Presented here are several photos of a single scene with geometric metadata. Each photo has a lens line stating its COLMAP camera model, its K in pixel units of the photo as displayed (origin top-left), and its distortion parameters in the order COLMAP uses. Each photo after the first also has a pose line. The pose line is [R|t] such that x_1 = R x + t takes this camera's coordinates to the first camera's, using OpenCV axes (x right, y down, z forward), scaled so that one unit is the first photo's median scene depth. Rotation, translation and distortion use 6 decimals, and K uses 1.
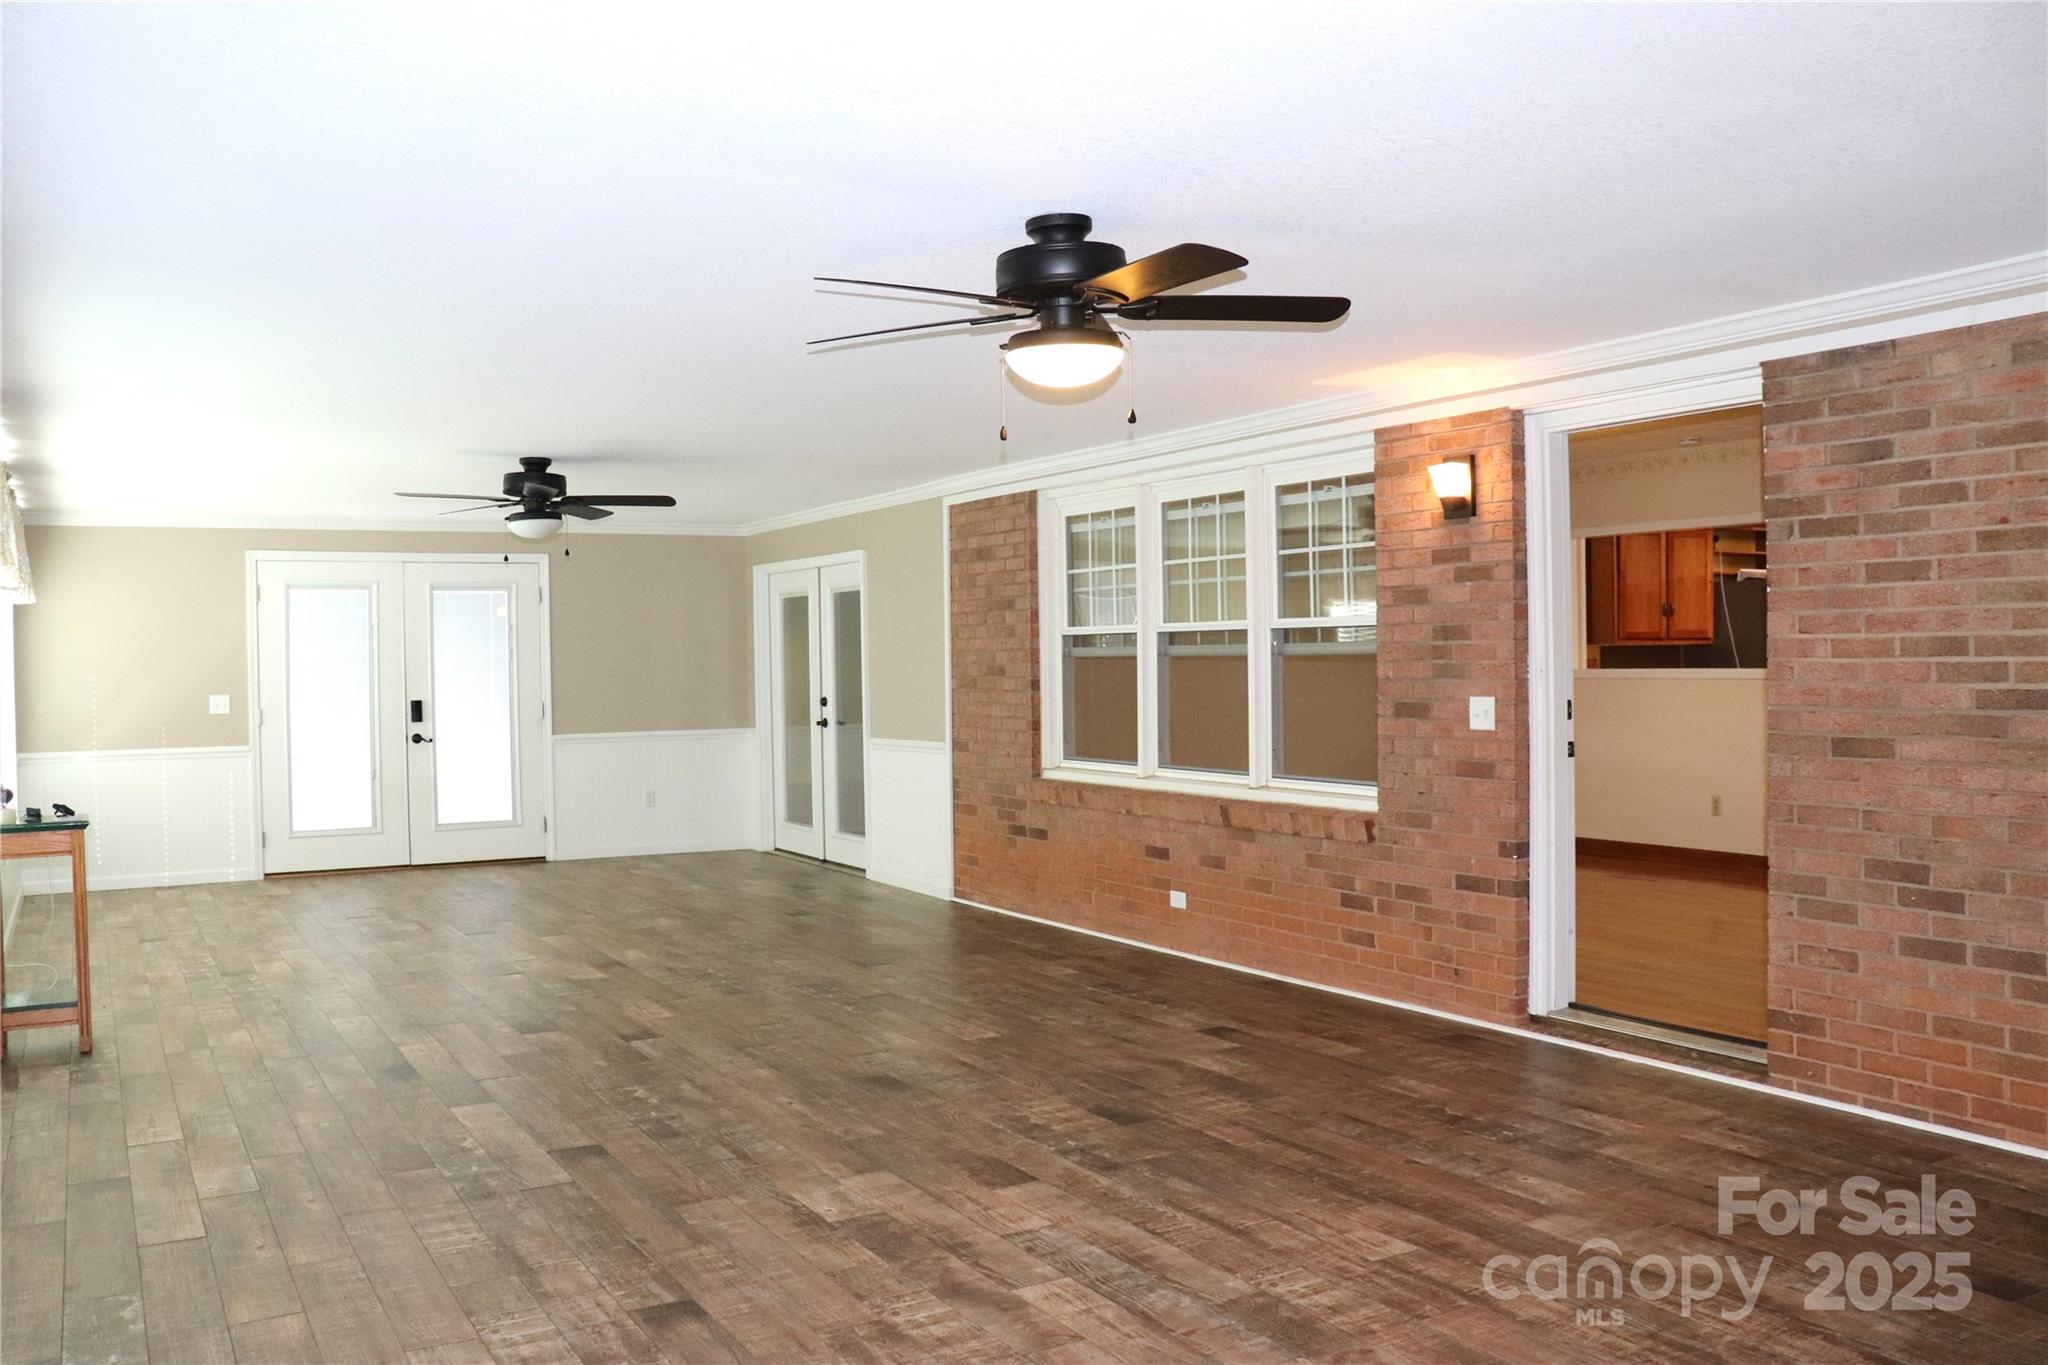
lens RADIAL K [[1704.4, 0, 1024.0], [0, 1704.4, 682.5], [0, 0, 1]] dist [-0.091407, -0.003178]
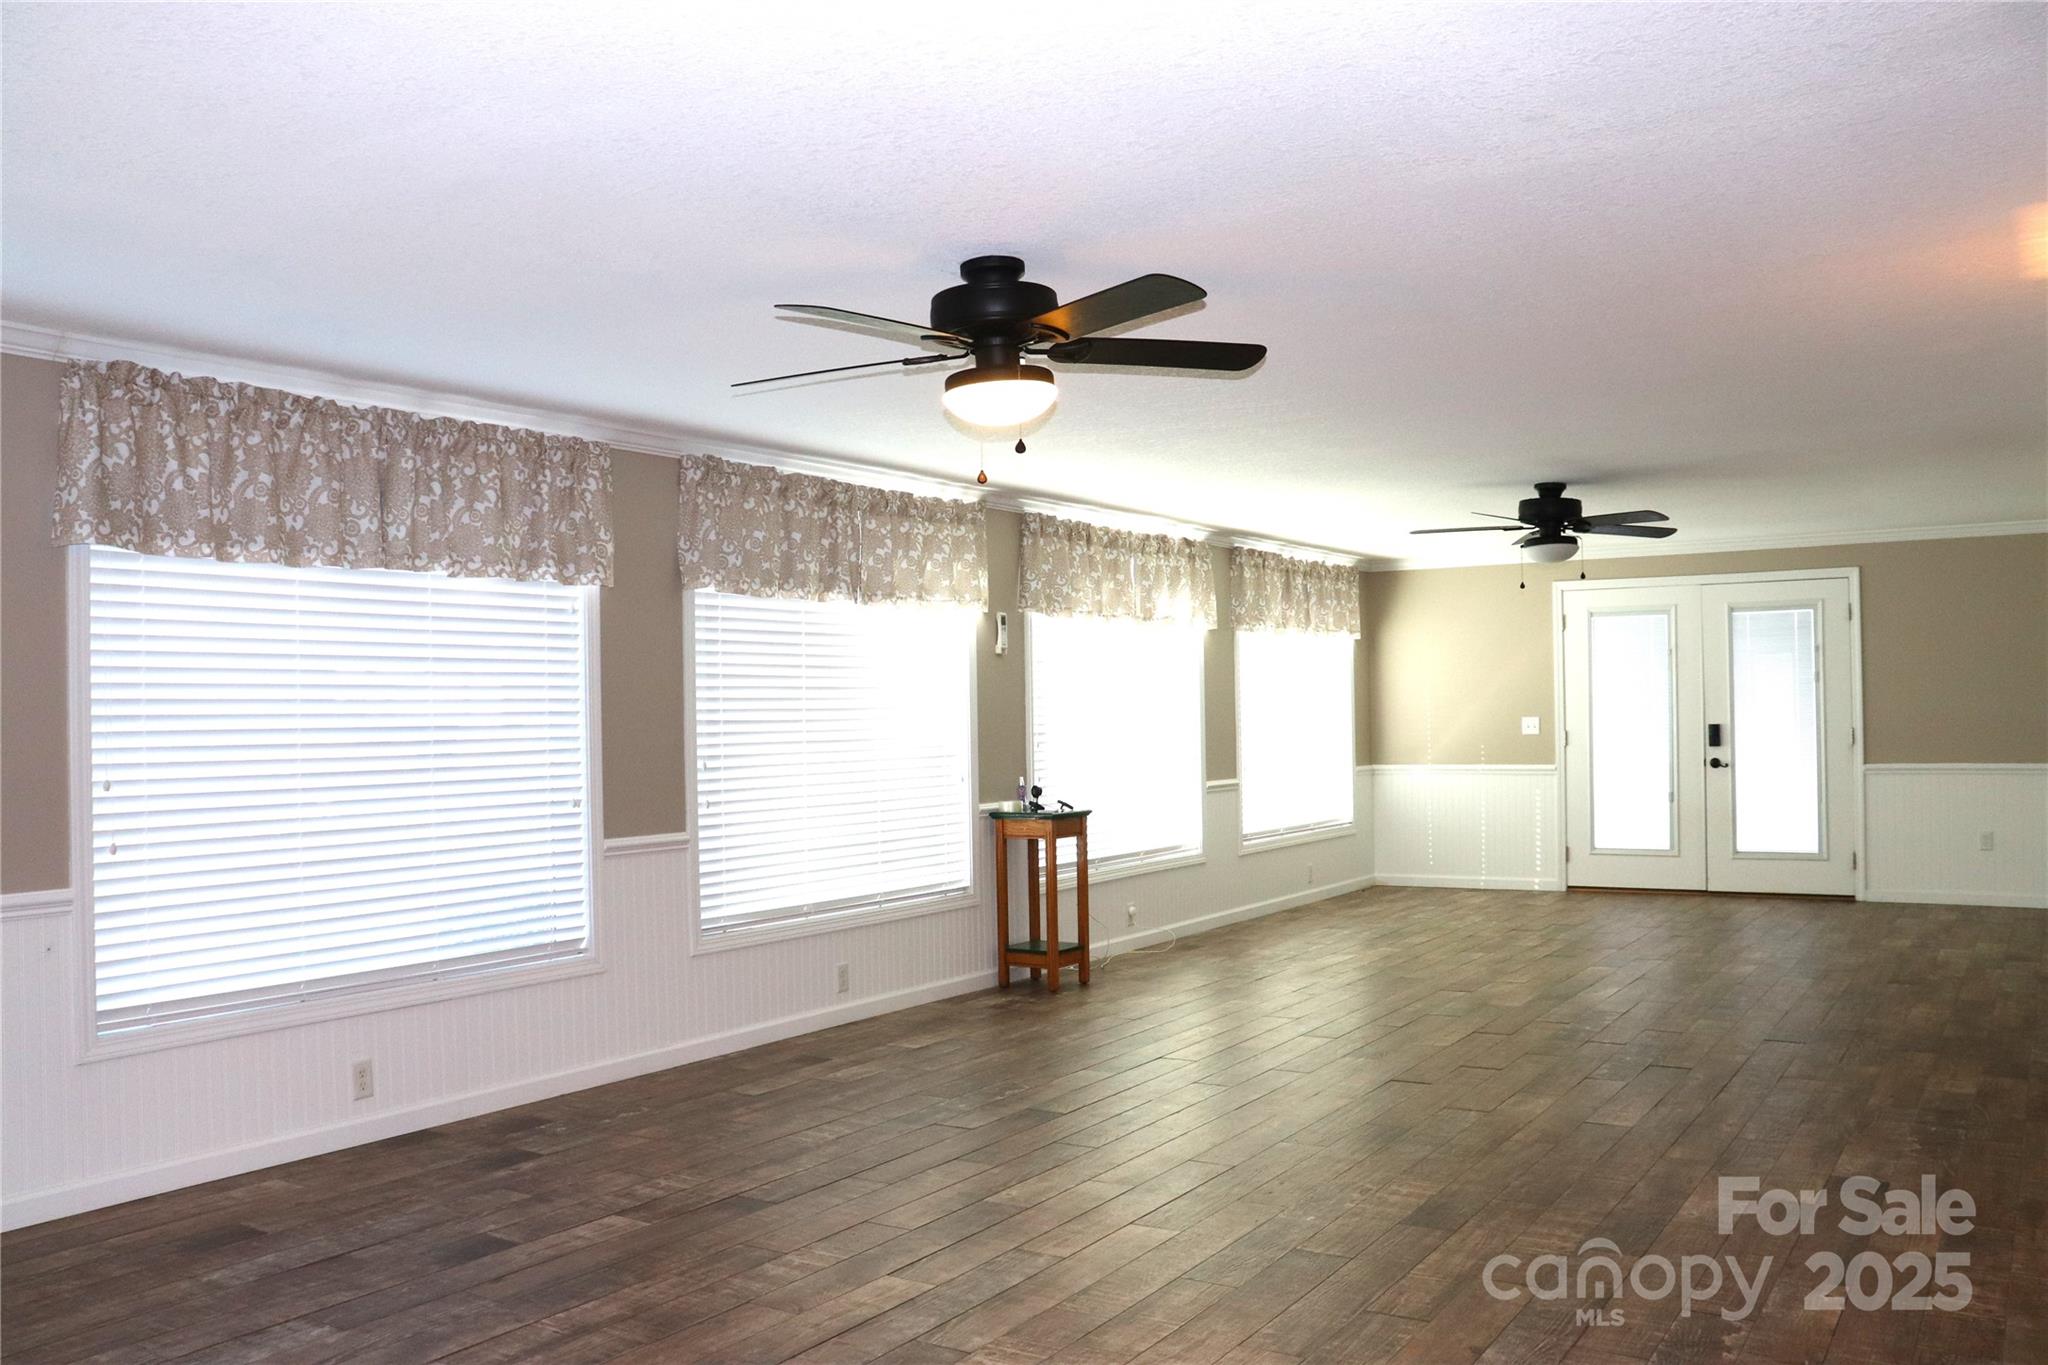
lens RADIAL K [[1706.1, 0, 1024.0], [0, 1706.1, 682.5], [0, 0, 1]] dist [-0.126464, -0.001076]
pose [[0.452315, -0.008013, -0.891822, 0.349007], [-0.003772, 0.999934, -0.010898, -0.001891], [0.891850, 0.008293, 0.452255, 0.209015]]
